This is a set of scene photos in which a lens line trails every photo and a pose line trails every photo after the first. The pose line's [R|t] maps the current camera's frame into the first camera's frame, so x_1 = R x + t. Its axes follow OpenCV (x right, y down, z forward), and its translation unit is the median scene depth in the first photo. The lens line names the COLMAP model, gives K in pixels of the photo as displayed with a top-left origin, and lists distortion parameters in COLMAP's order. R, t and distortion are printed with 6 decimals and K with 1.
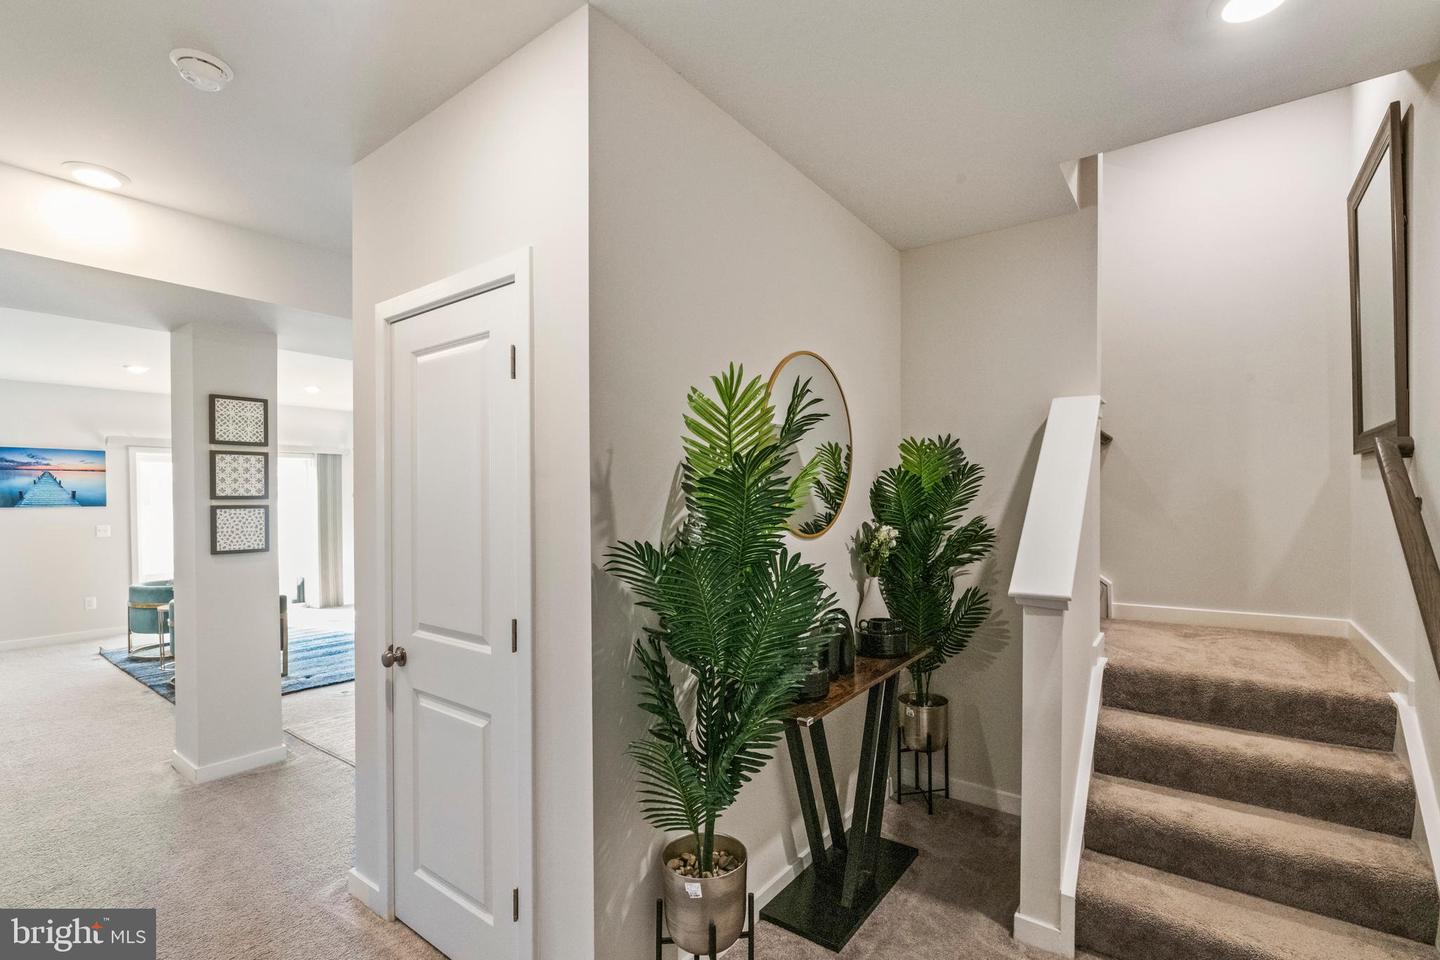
lens RADIAL K [[660.8, 0, 734.6], [0, 660.8, 504.1], [0, 0, 1]] dist [-0.003851, -0.002002]
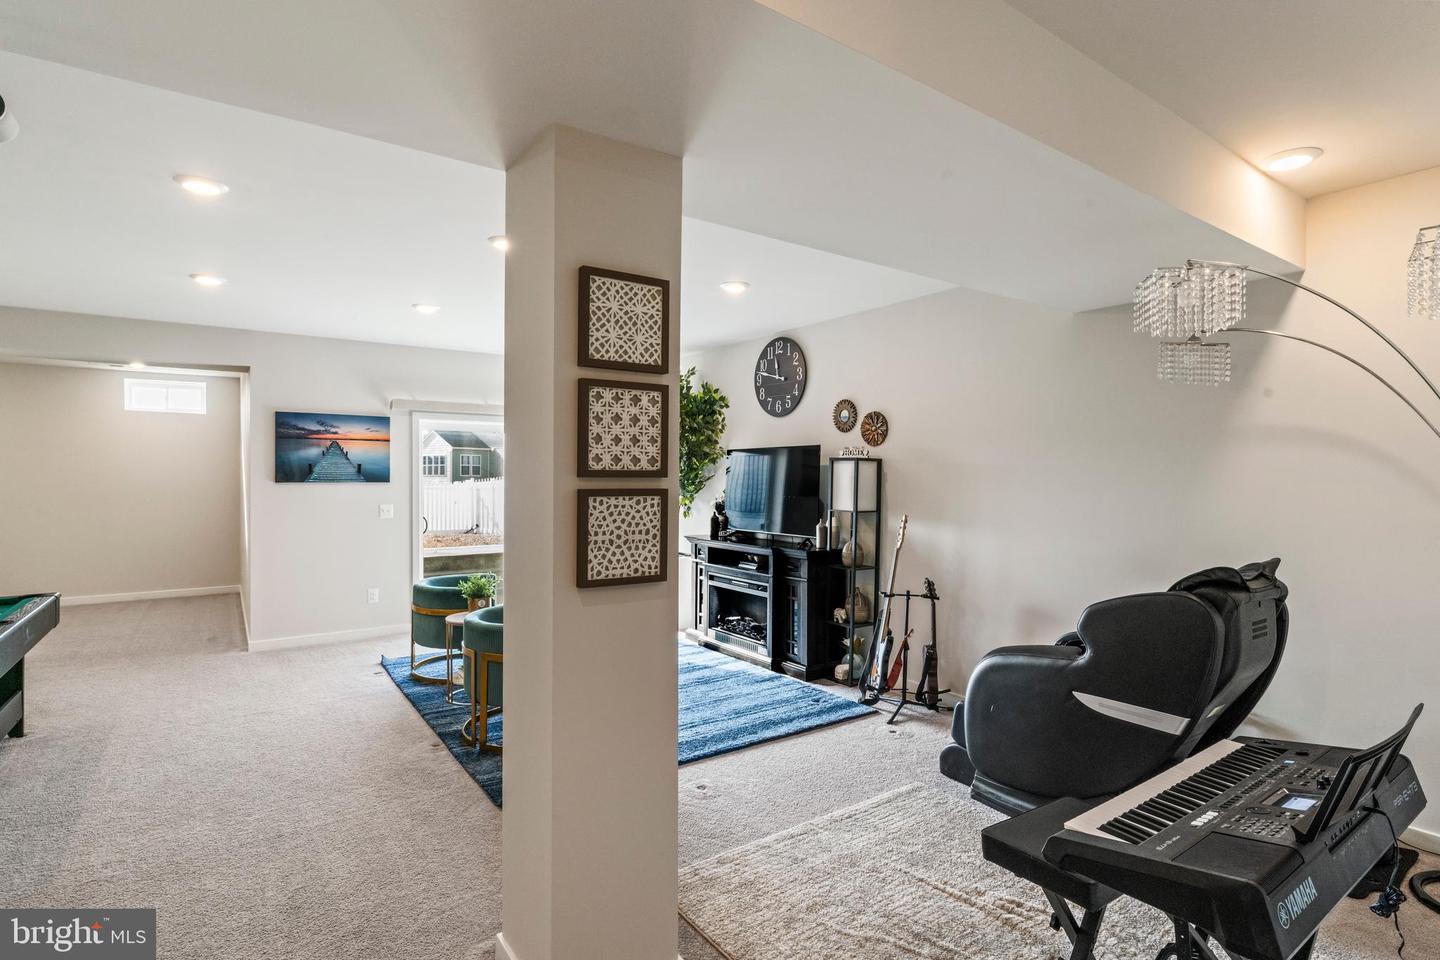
lens RADIAL K [[715.4, 0, 719.2], [0, 715.4, 476.6], [0, 0, 1]] dist [-0.005133, -0.000175]
pose [[0.948884, 0.010331, -0.315456, -0.500000], [-0.013409, 0.999881, -0.007589, -0.004565], [0.315340, 0.011431, 0.948910, 0.495196]]
